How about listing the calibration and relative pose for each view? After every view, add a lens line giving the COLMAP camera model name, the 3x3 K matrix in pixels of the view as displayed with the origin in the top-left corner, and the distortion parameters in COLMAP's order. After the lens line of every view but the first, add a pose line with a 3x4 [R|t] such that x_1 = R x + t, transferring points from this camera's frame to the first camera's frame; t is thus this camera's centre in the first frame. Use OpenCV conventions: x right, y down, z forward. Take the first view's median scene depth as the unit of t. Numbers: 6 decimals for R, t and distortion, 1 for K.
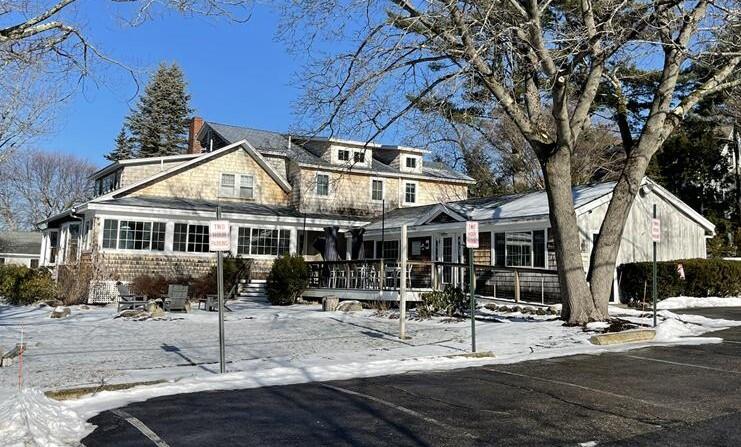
lens RADIAL K [[643.5, 0, 370.5], [0, 643.5, 223.5], [0, 0, 1]] dist [-0.010908, -0.004736]
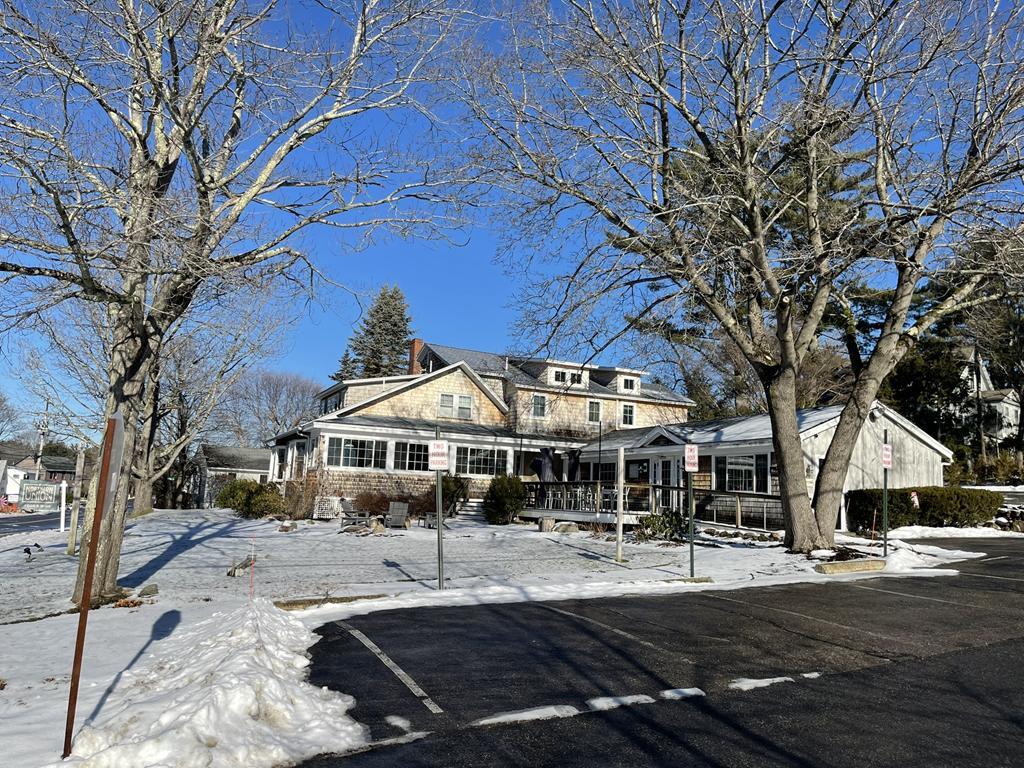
lens RADIAL K [[739.3, 0, 512.0], [0, 739.3, 384.0], [0, 0, 1]] dist [0.038722, -0.003401]
pose [[0.994642, 0.004766, -0.103267, 0.001877], [-0.013869, 0.996058, -0.087611, 0.008061], [0.102443, 0.088574, 0.990788, -0.161907]]
